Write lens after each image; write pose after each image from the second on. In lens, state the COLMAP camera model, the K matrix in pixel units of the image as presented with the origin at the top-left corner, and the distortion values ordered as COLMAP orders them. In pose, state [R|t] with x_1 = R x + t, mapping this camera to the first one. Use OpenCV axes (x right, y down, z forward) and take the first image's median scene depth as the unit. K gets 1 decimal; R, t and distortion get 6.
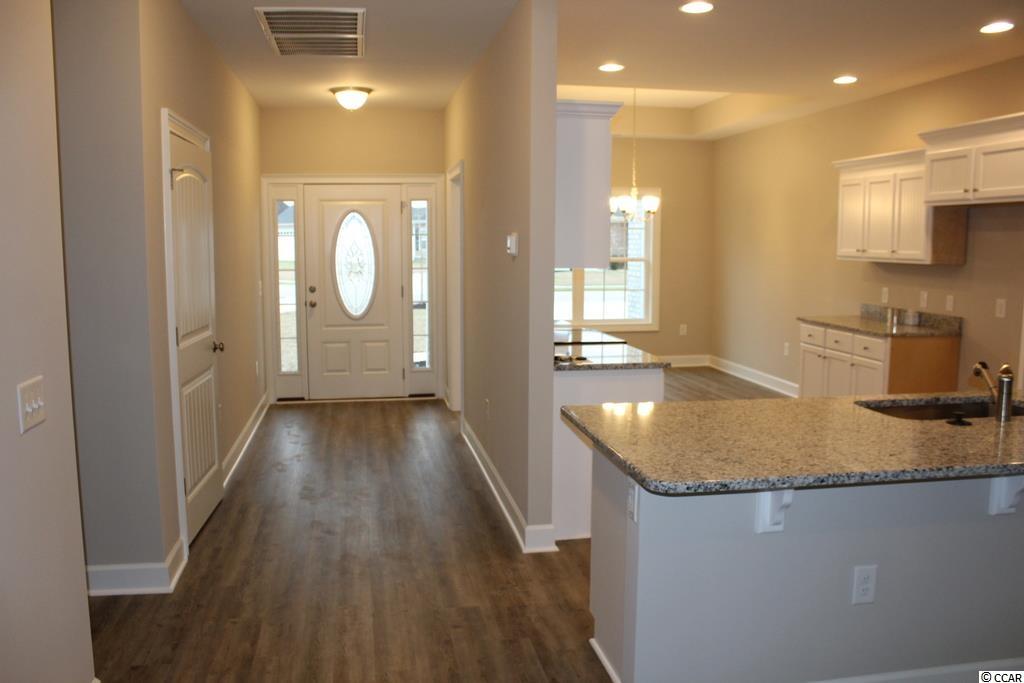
lens RADIAL K [[878.8, 0, 512.0], [0, 878.8, 341.5], [0, 0, 1]] dist [-0.148113, 0.139927]
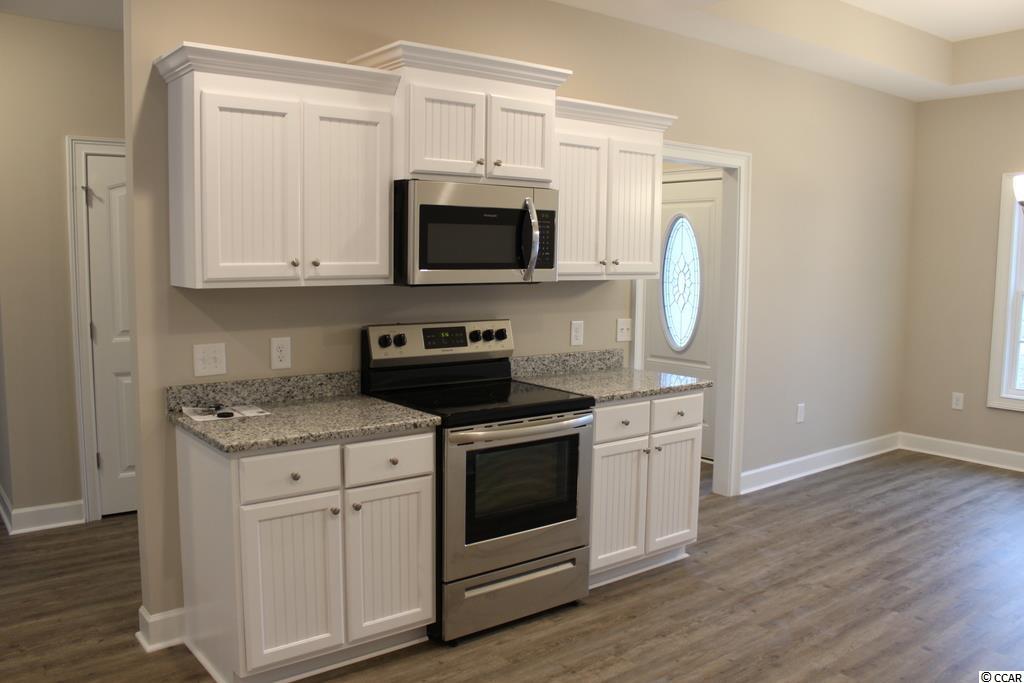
lens RADIAL K [[878.8, 0, 512.0], [0, 878.8, 341.5], [0, 0, 1]] dist [-0.148113, 0.139927]
pose [[0.485256, 0.101537, -0.868457, 0.373167], [-0.123864, 0.991201, 0.046678, -0.045075], [0.865555, 0.084919, 0.493563, 0.404196]]
